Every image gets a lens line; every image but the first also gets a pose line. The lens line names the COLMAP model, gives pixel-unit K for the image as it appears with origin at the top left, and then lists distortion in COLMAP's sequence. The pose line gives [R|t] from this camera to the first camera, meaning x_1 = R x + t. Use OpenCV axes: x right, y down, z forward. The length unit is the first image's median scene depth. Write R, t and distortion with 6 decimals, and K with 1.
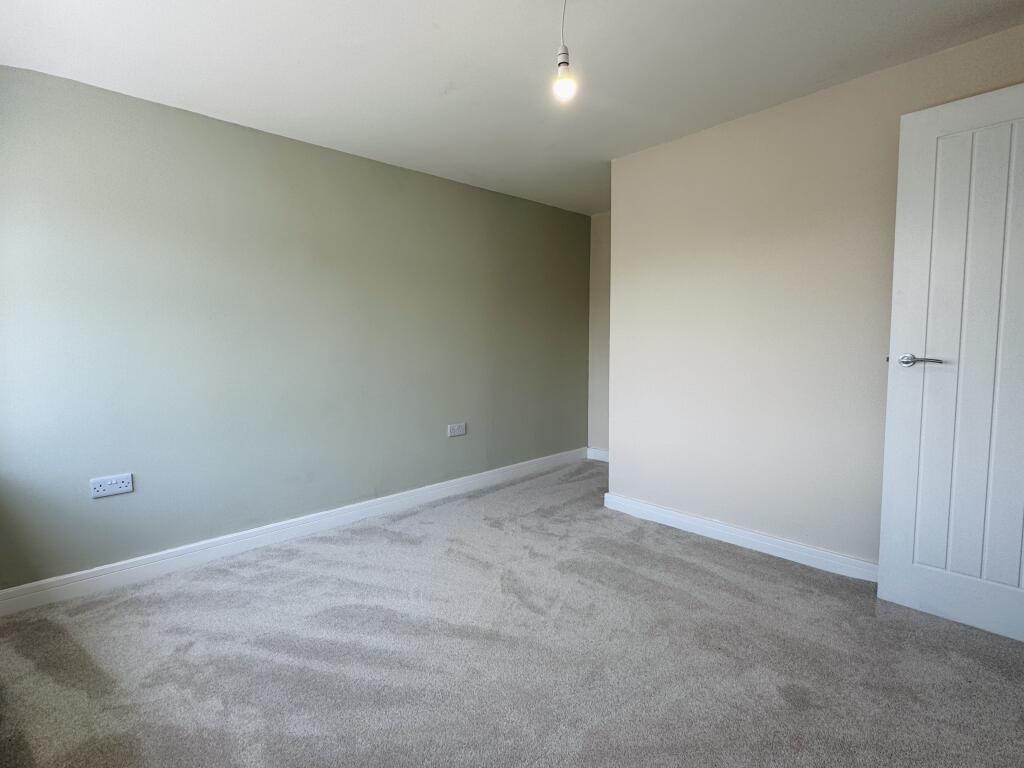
lens RADIAL K [[505.7, 0, 514.3], [0, 505.7, 375.8], [0, 0, 1]] dist [0.007356, -0.000011]
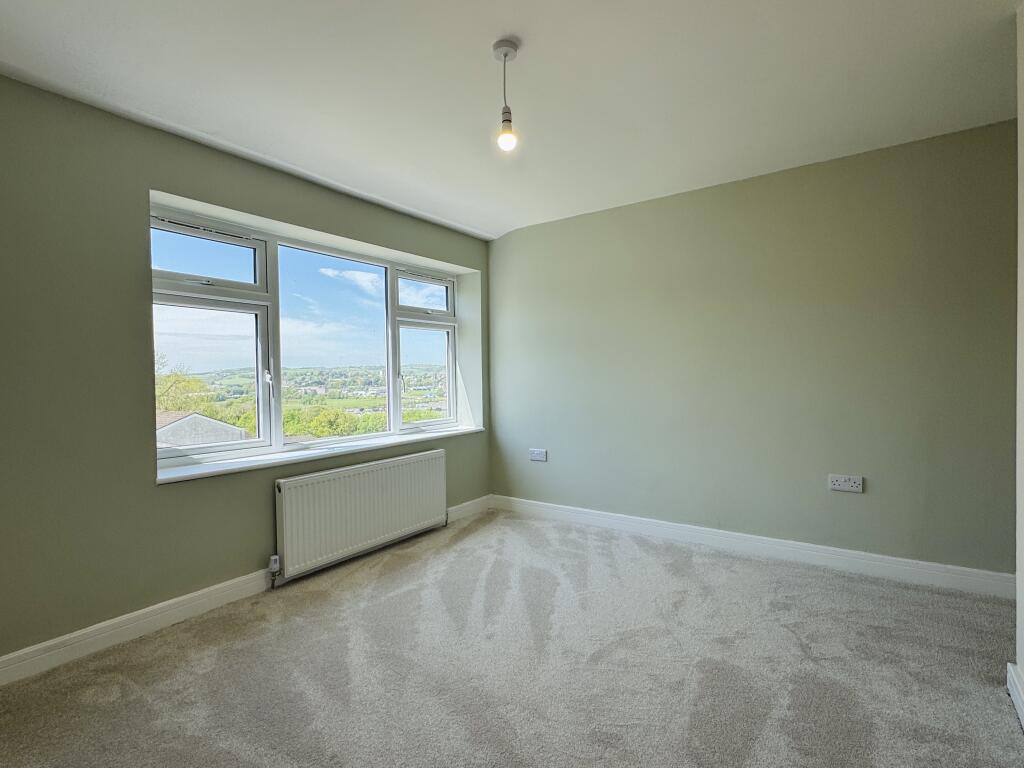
lens RADIAL K [[505.7, 0, 514.4], [0, 505.7, 369.9], [0, 0, 1]] dist [0.007356, -0.000011]
pose [[0.185892, -0.007358, -0.982543, 0.743369], [-0.051951, 0.998500, -0.017306, -0.030258], [0.981196, 0.054261, 0.185231, 0.516448]]
